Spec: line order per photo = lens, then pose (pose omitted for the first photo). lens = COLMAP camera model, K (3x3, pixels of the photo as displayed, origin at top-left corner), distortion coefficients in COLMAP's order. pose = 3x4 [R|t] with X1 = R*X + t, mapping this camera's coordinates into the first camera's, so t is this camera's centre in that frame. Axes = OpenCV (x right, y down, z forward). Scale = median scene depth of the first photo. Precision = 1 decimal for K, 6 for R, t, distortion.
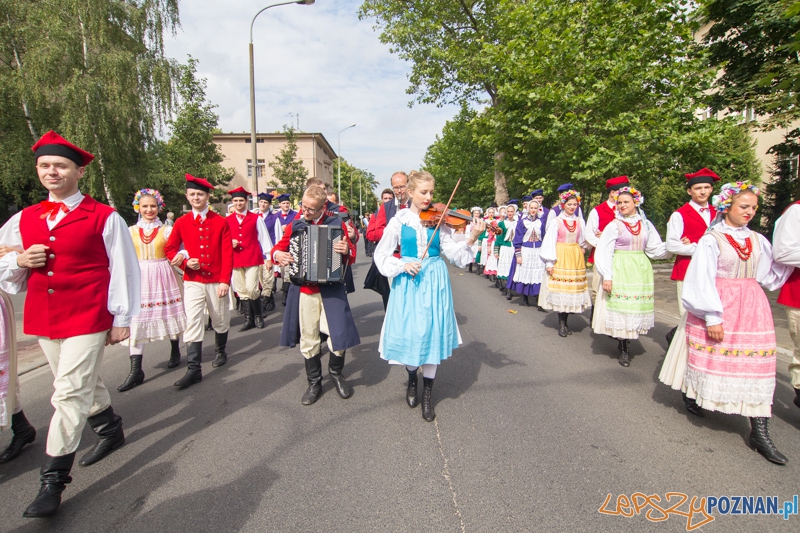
lens RADIAL K [[421.7, 0, 394.6], [0, 421.7, 261.3], [0, 0, 1]] dist [0.018561, -0.007195]
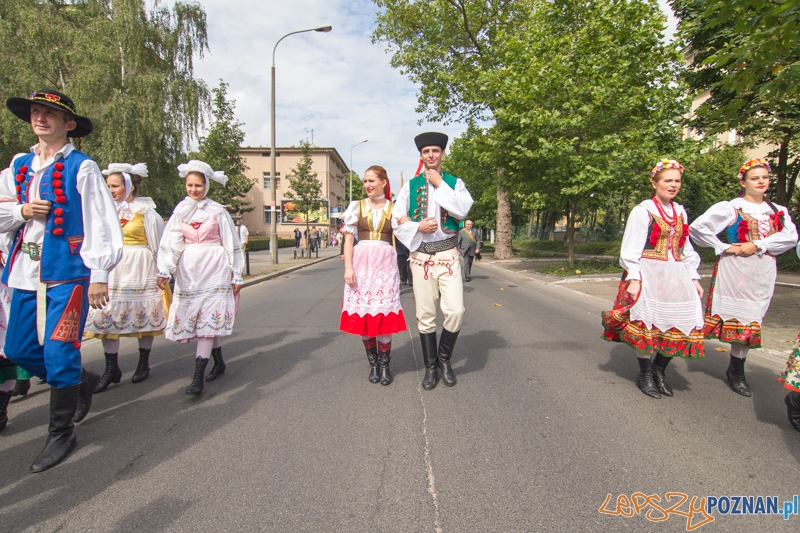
lens RADIAL K [[421.7, 0, 393.5], [0, 421.7, 267.5], [0, 0, 1]] dist [0.018561, -0.007195]
pose [[0.999444, 0.018760, -0.027551, 0.011568], [-0.019289, 0.999632, -0.019089, 0.017992], [0.027183, 0.019610, 0.999438, -0.067414]]
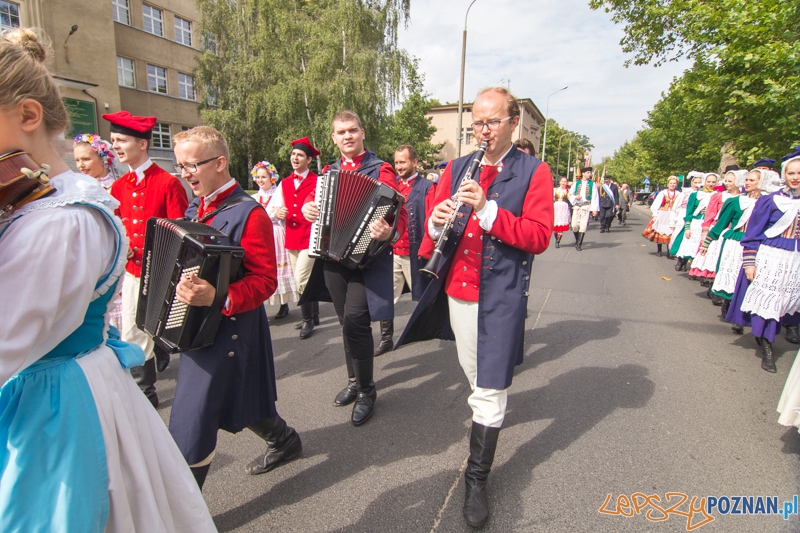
lens RADIAL K [[421.7, 0, 399.9], [0, 421.7, 256.0], [0, 0, 1]] dist [0.018561, -0.007195]
pose [[0.892496, 0.096725, -0.440562, 0.059175], [-0.065216, 0.994146, 0.086149, 0.005357], [0.446315, -0.048156, 0.893579, -0.113994]]
